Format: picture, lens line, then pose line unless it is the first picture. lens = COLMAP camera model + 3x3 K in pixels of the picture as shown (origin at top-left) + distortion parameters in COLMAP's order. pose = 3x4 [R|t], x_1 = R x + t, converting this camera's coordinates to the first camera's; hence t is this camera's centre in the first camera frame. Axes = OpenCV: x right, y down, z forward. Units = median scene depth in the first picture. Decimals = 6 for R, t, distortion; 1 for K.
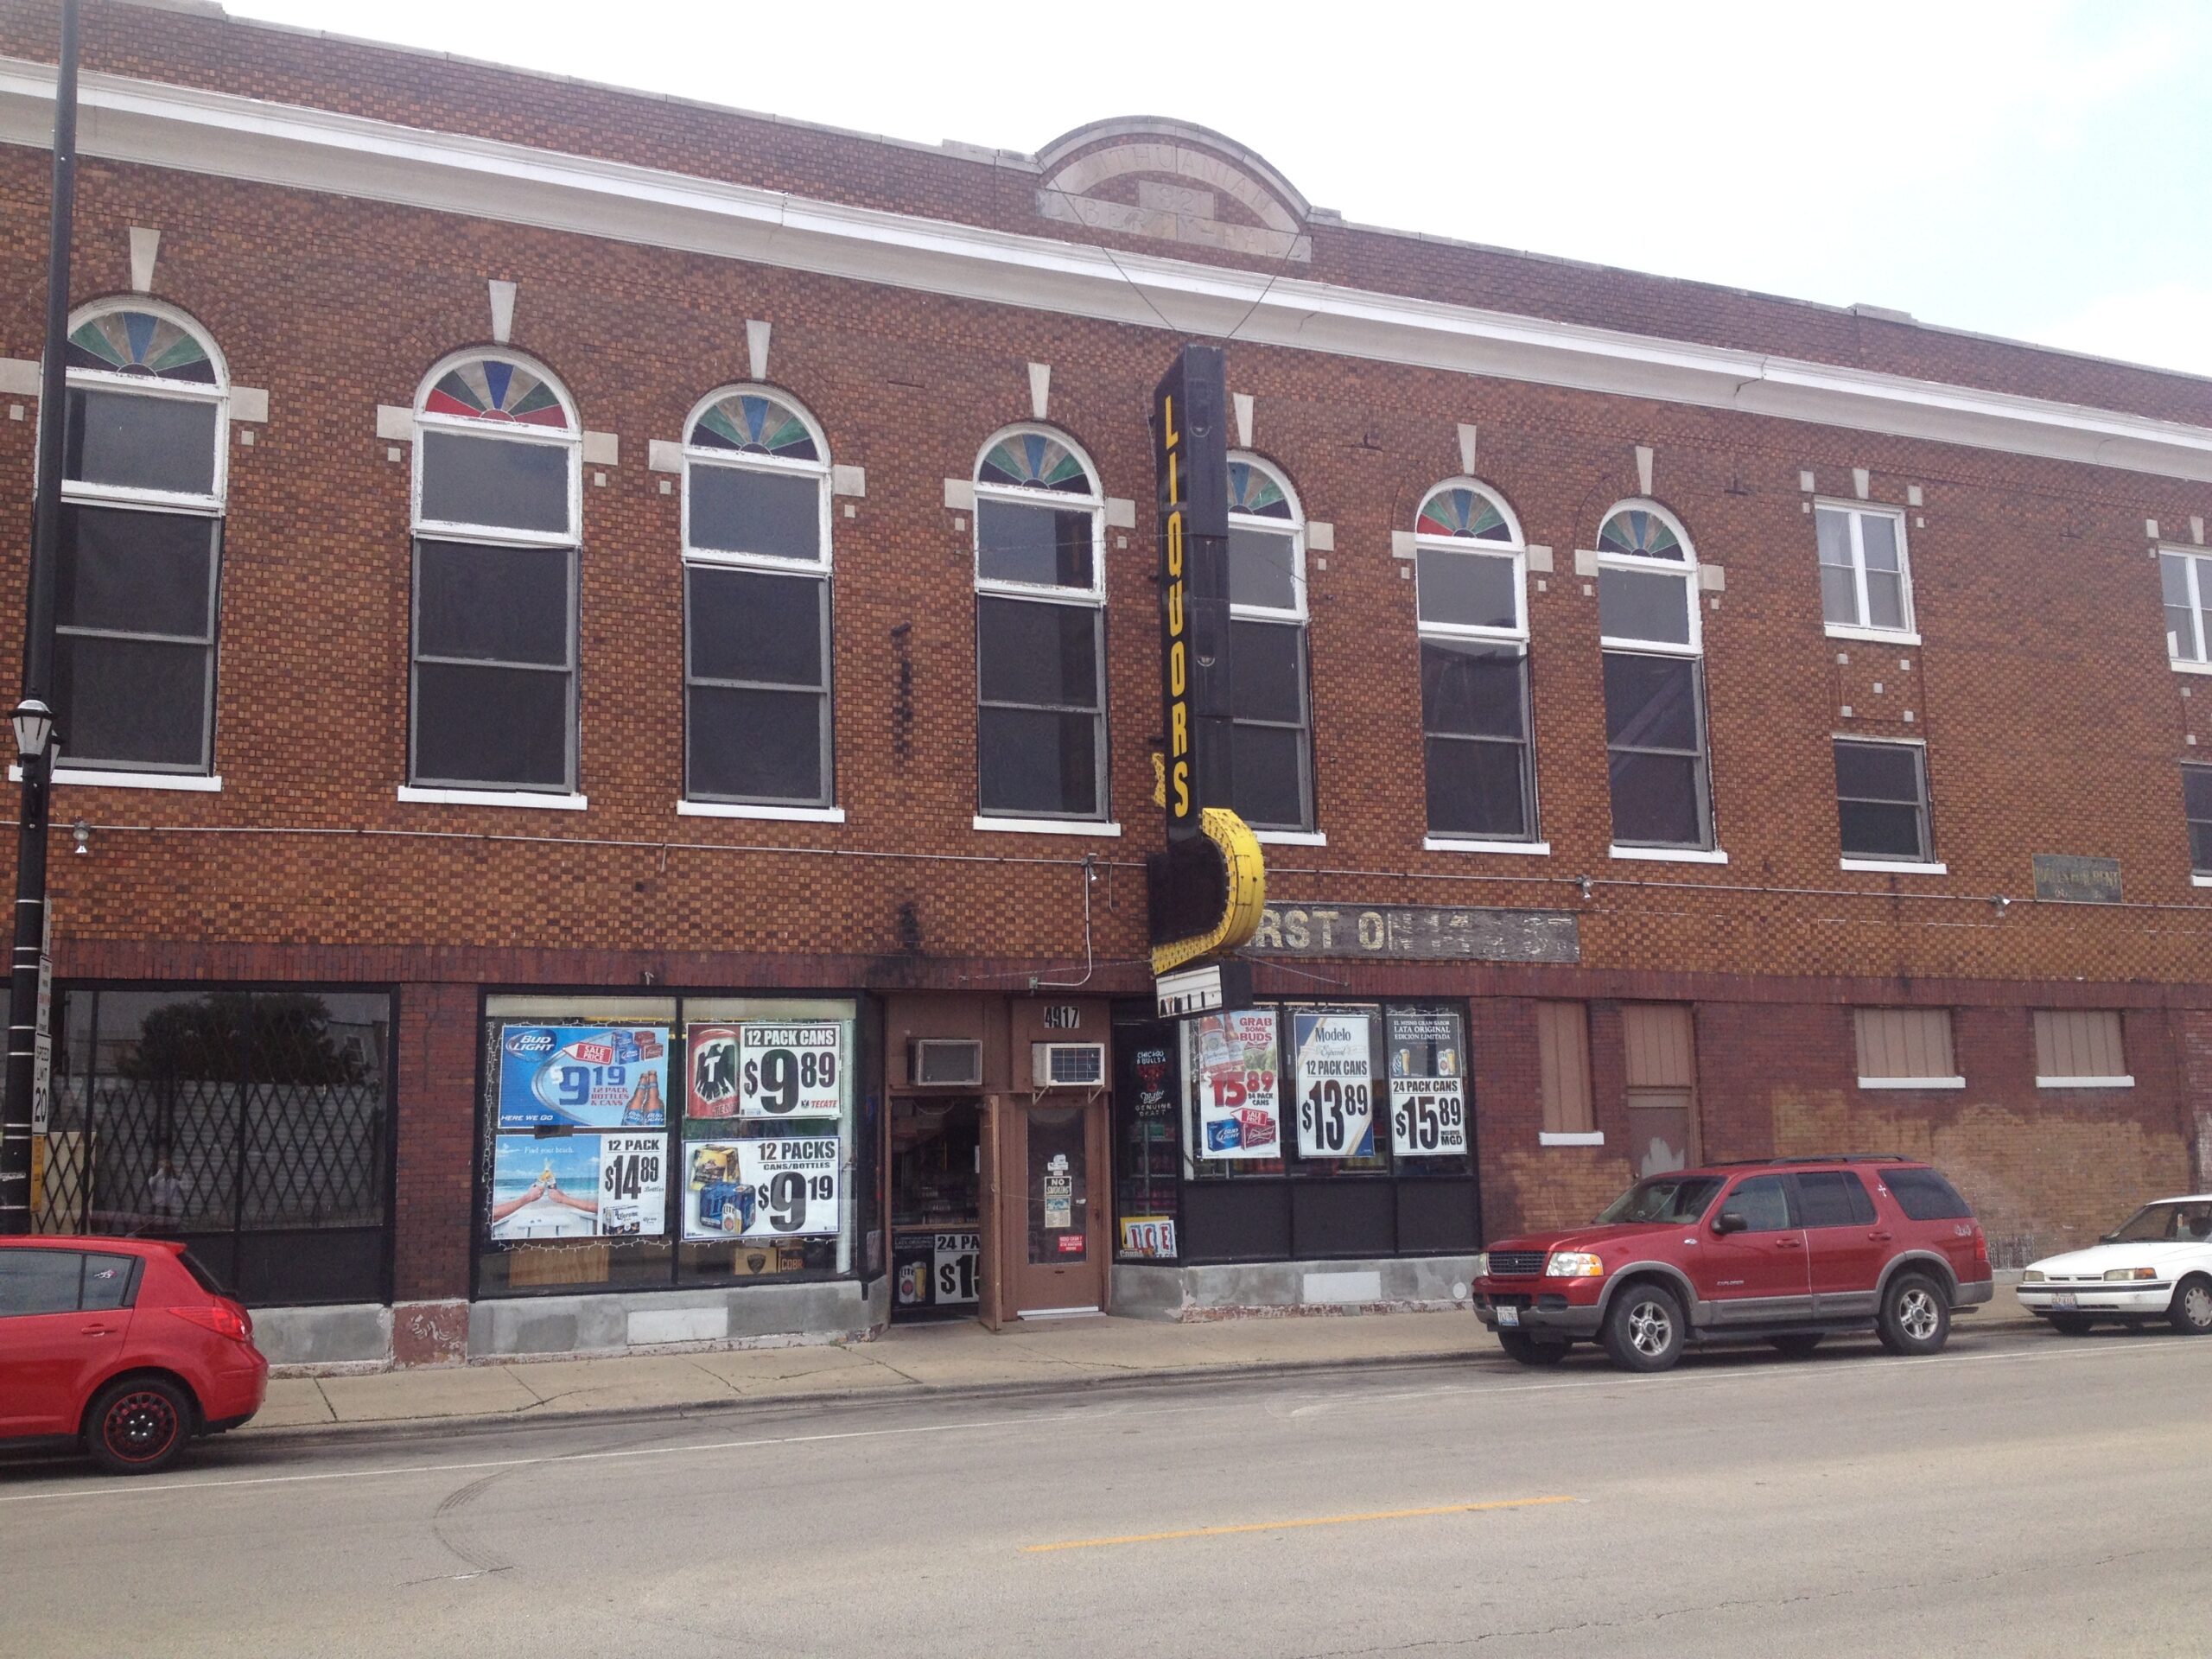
lens RADIAL K [[2201.7, 0, 1106.8], [0, 2201.7, 820.9], [0, 0, 1]] dist [0.013073, 0.000000]
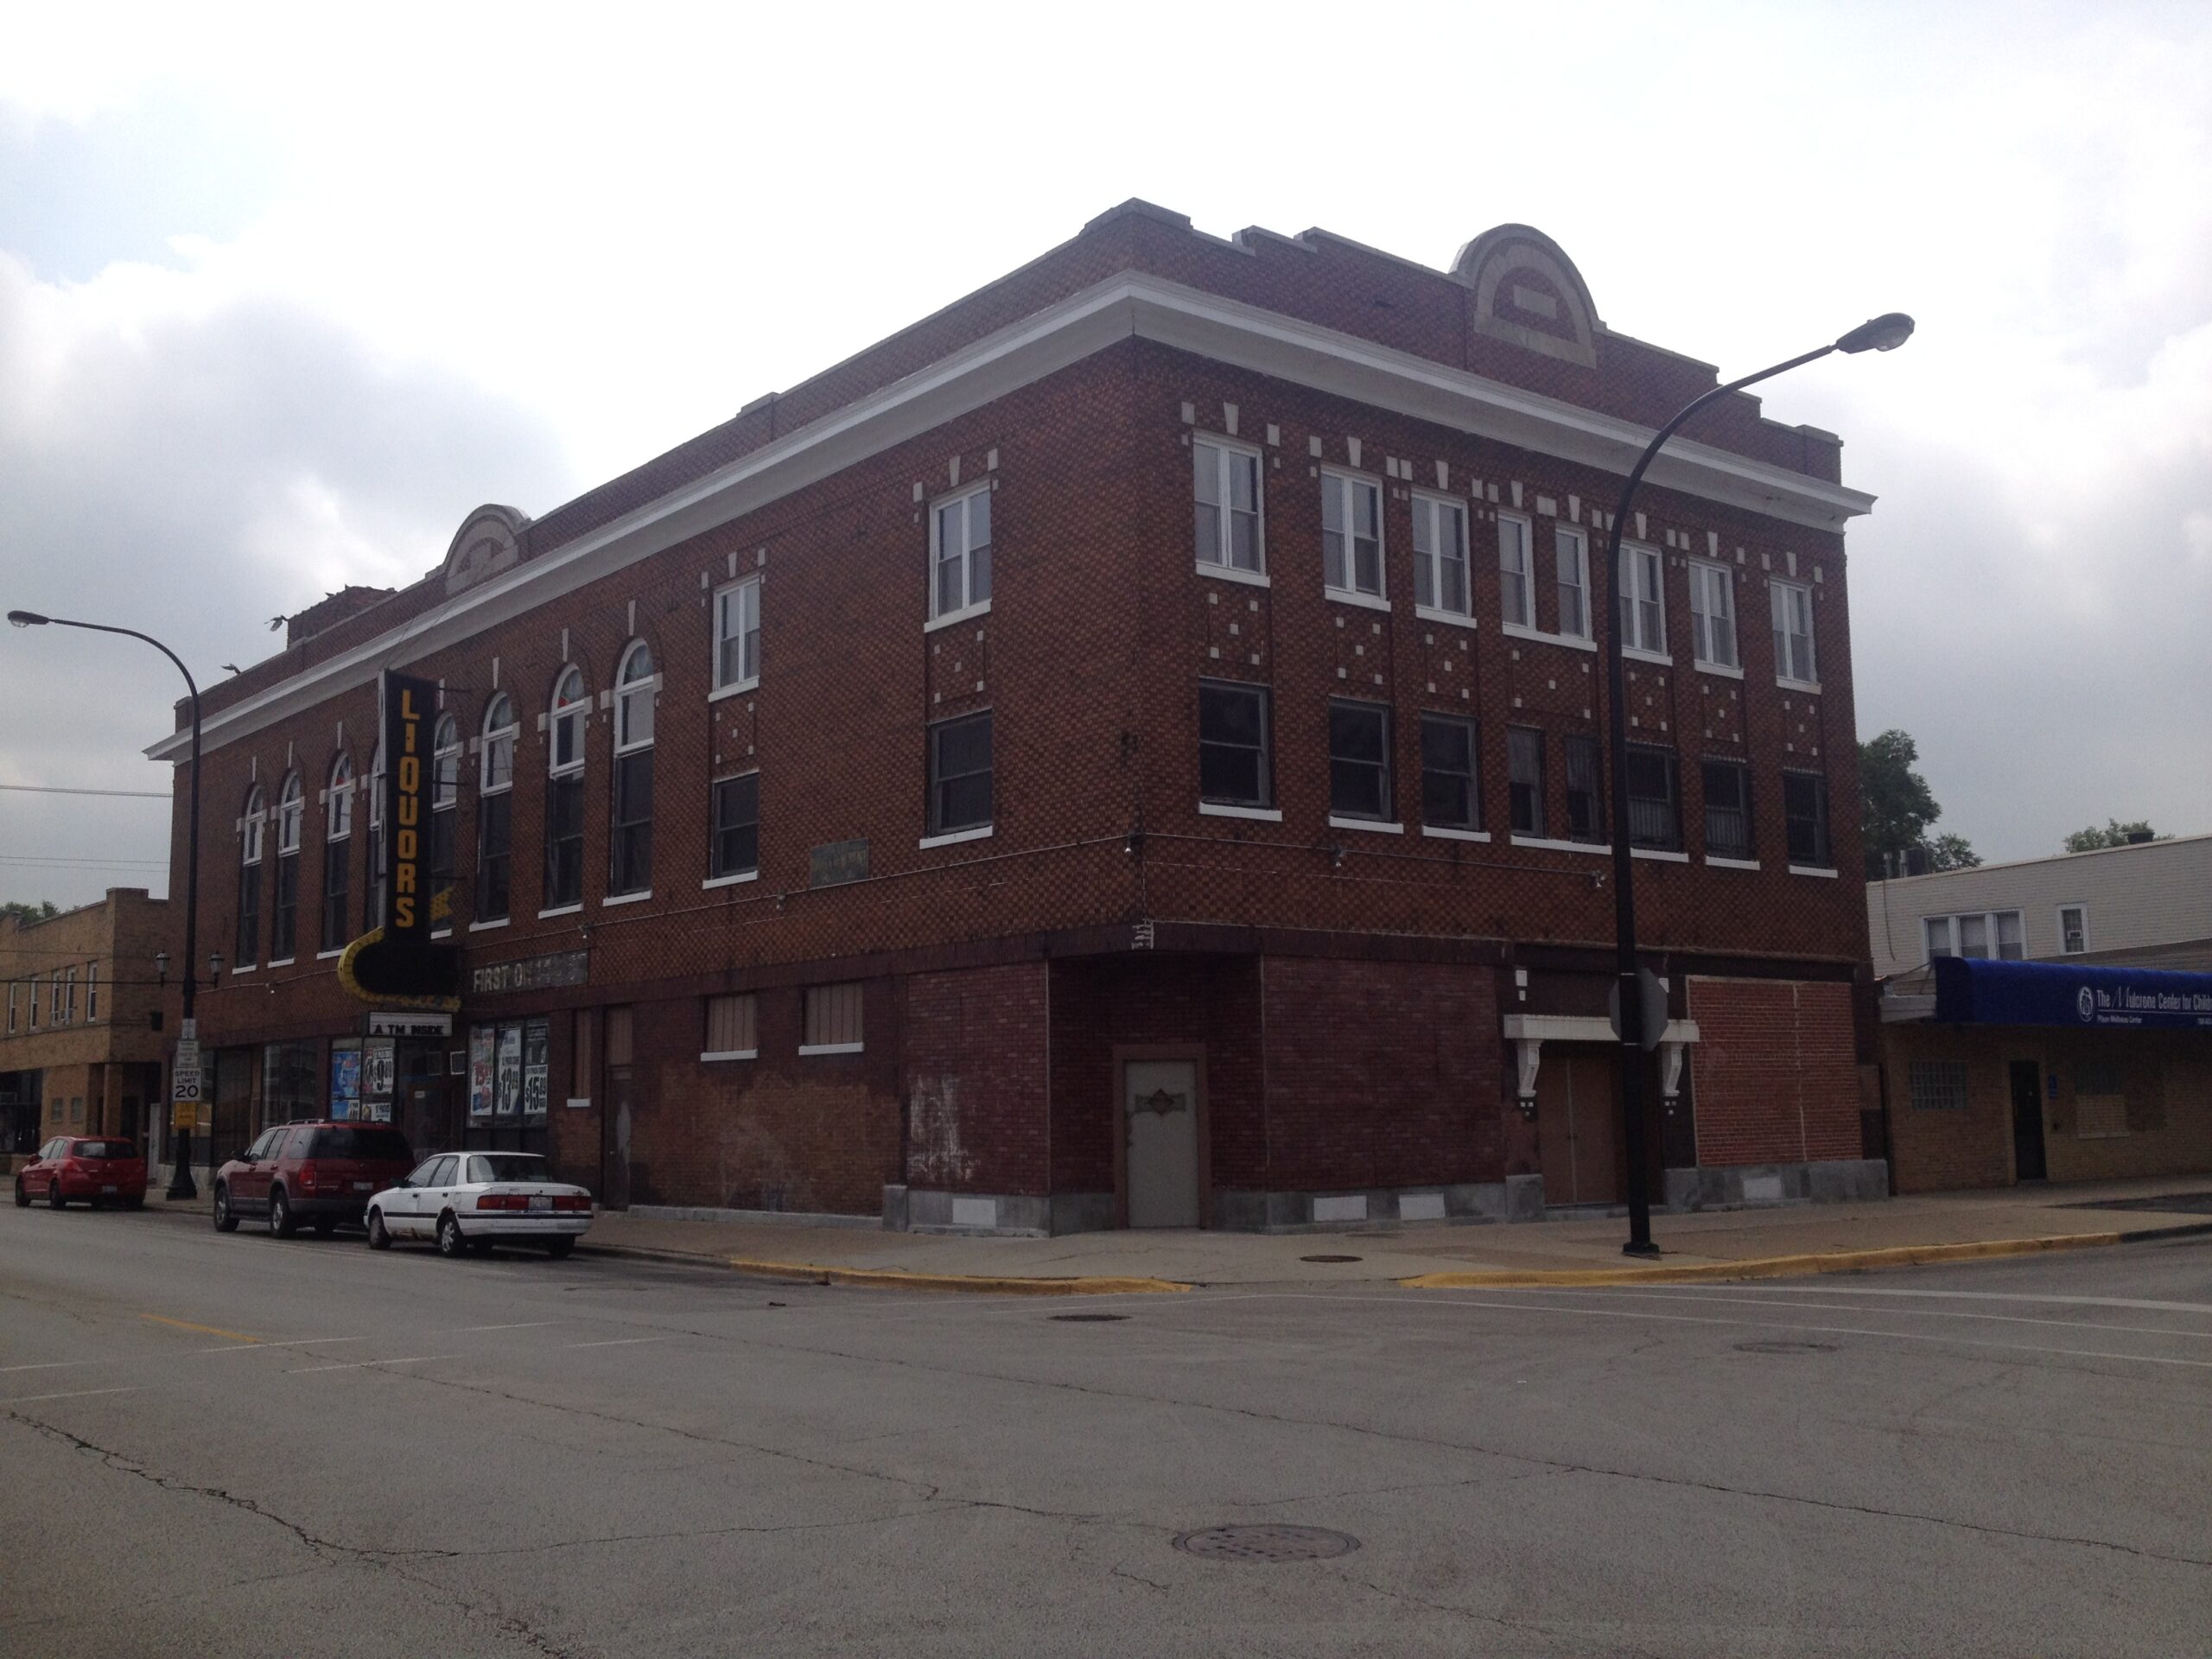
lens RADIAL K [[2201.7, 0, 1107.0], [0, 2201.7, 833.2], [0, 0, 1]] dist [0.013073, 0.000000]
pose [[0.257059, -0.111281, -0.959967, 1.588099], [0.153477, 0.985442, -0.073136, 0.116709], [0.954131, -0.128533, 0.270396, 0.872037]]
